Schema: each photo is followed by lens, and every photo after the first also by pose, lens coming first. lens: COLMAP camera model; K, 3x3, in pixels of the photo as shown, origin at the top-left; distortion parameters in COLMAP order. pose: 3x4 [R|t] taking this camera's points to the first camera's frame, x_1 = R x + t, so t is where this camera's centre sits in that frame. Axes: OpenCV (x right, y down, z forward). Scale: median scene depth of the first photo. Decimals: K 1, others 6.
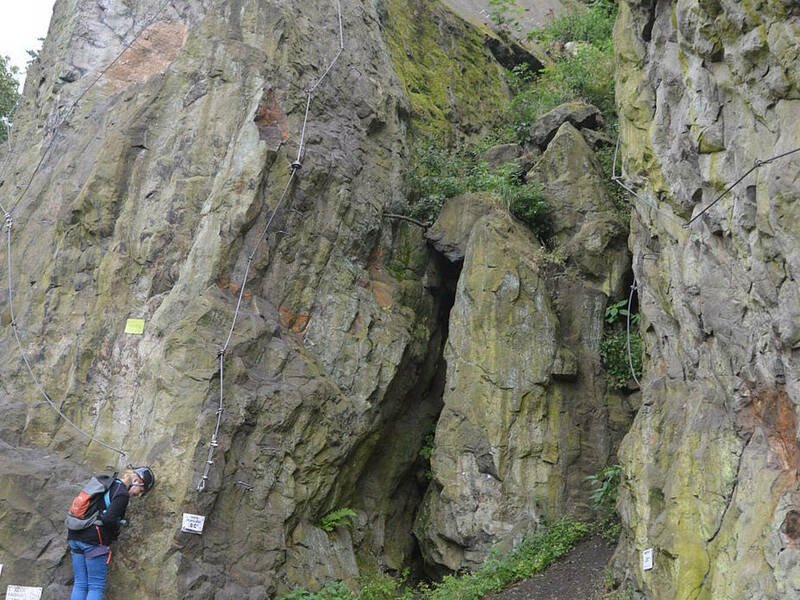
lens RADIAL K [[915.0, 0, 399.3], [0, 915.0, 304.0], [0, 0, 1]] dist [-0.097932, 0.000000]
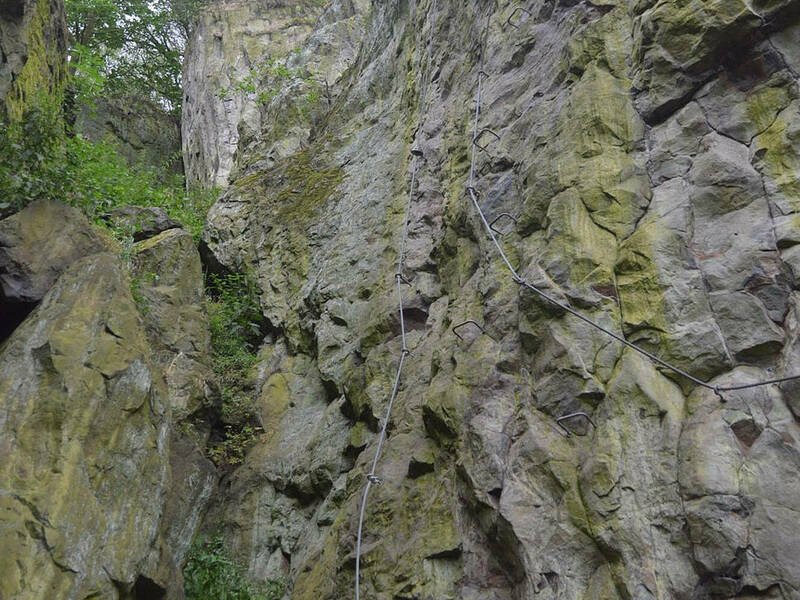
lens RADIAL K [[915.0, 0, 400.1], [0, 915.0, 306.1], [0, 0, 1]] dist [-0.097932, 0.000000]
pose [[0.594371, 0.531188, 0.603790, -0.127758], [-0.299507, 0.843007, -0.446806, 0.134798], [-0.746337, 0.084729, 0.660153, 0.576115]]
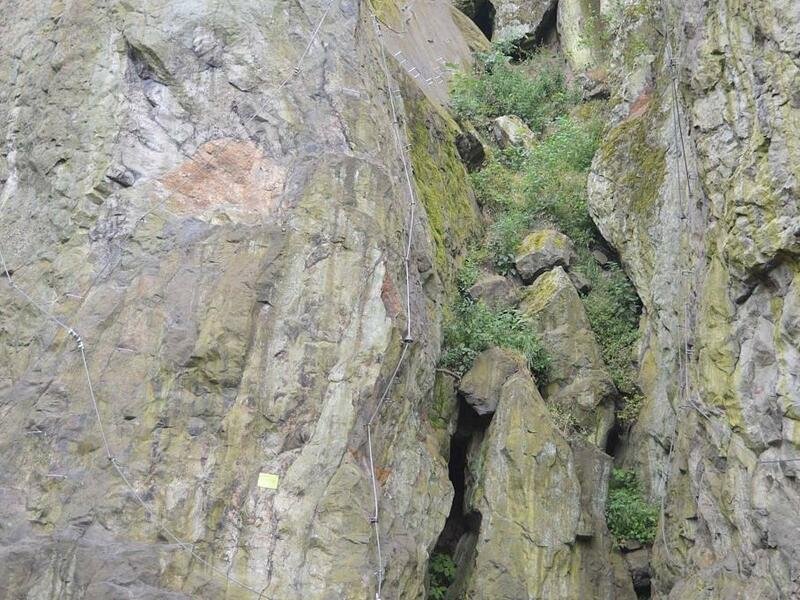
lens RADIAL K [[1448.9, 0, 395.1], [0, 1448.9, 303.0], [0, 0, 1]] dist [0.006963, 0.000000]
pose [[0.936900, 0.111022, 0.331501, -0.692056], [-0.121730, 0.992495, 0.011644, -0.208402], [-0.327720, -0.051263, 0.943383, -0.622474]]
